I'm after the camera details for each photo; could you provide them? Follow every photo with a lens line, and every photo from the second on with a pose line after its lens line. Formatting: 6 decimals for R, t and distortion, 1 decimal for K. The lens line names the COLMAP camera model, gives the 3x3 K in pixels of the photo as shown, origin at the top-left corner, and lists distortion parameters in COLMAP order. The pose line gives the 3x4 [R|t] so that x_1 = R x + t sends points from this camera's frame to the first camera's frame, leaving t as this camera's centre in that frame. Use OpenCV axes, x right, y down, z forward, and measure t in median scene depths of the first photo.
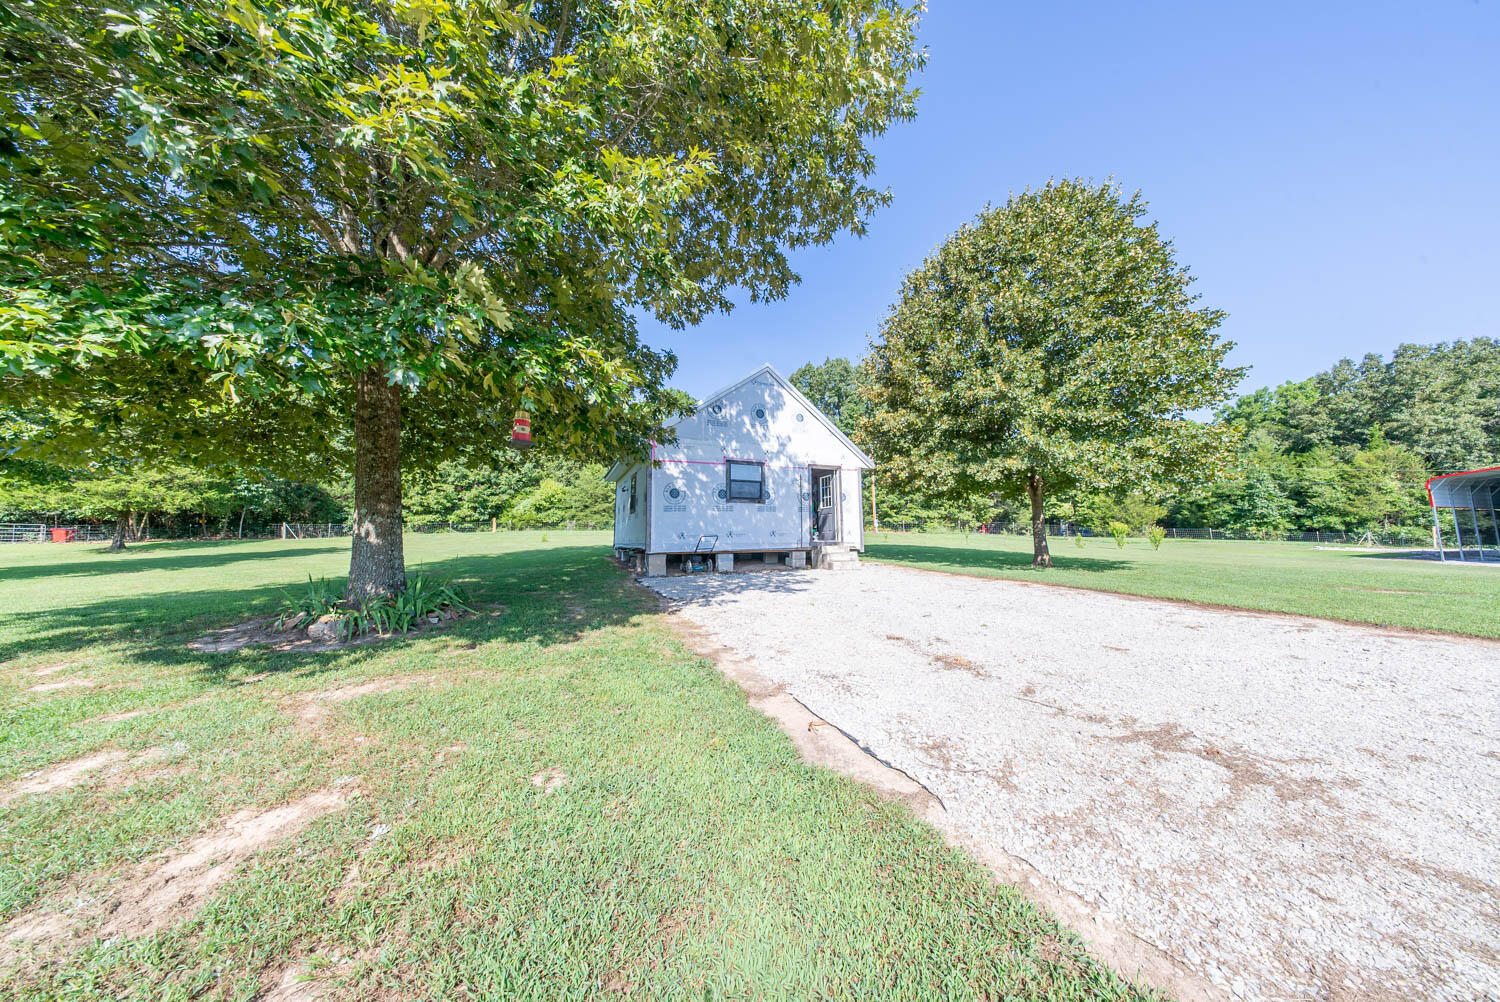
lens RADIAL K [[439.8, 0, 739.6], [0, 439.8, 500.4], [0, 0, 1]] dist [0.004861, -0.000051]
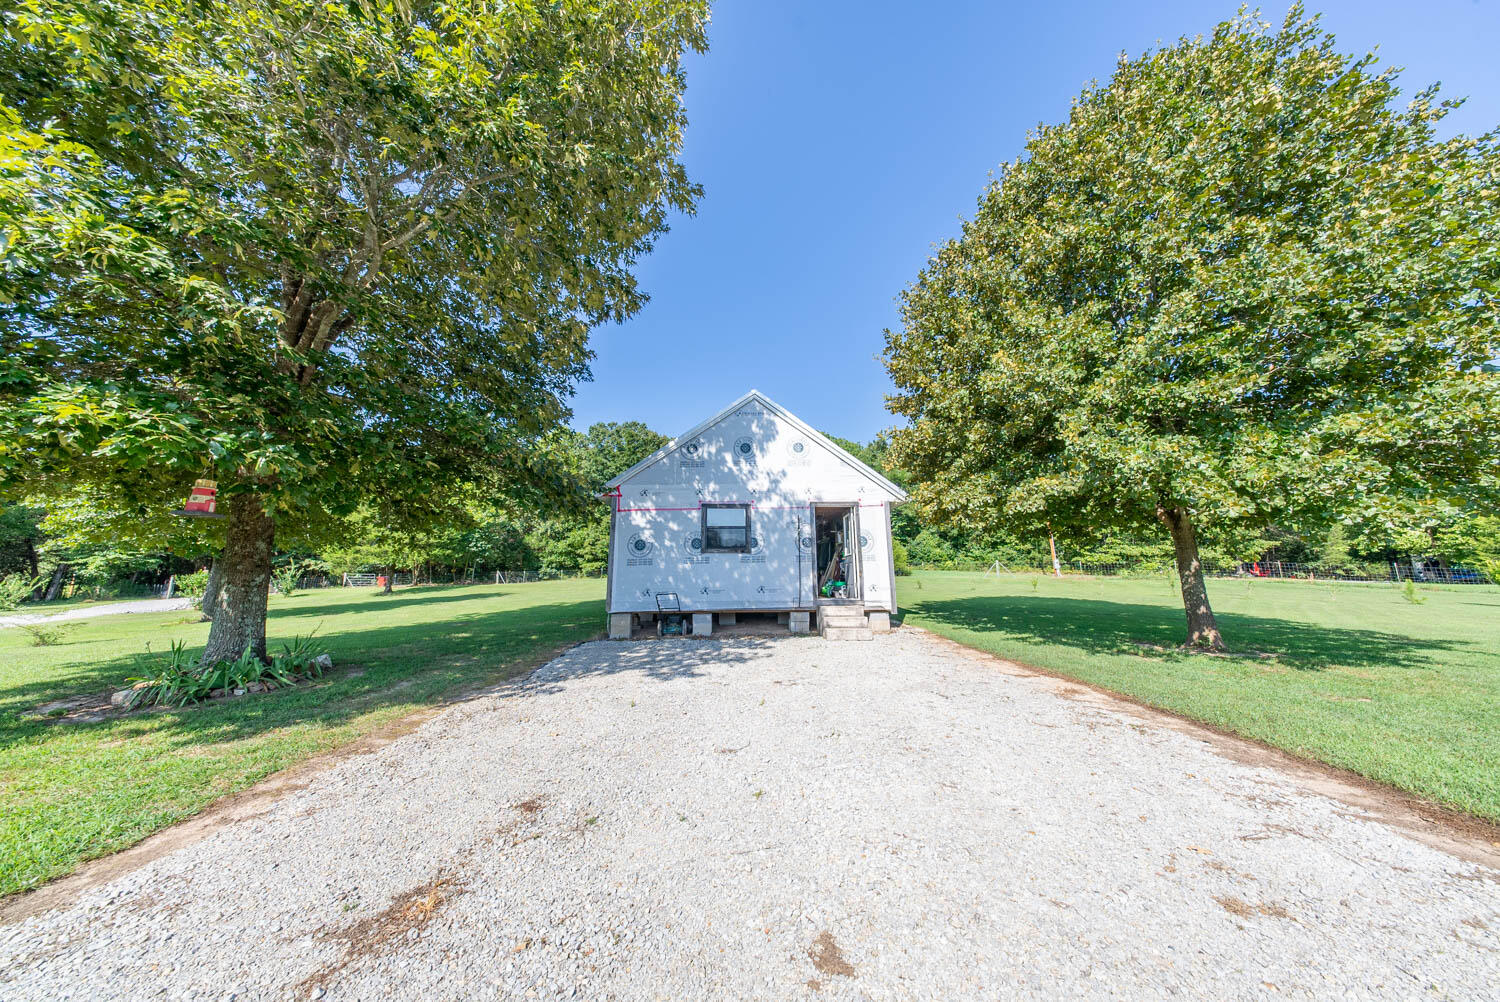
lens RADIAL K [[439.8, 0, 739.6], [0, 439.8, 500.4], [0, 0, 1]] dist [0.004861, -0.000051]
pose [[0.928861, -0.067094, -0.364303, 0.346706], [0.033010, 0.994540, -0.099001, -0.010751], [0.368956, 0.079932, 0.926003, 0.209700]]
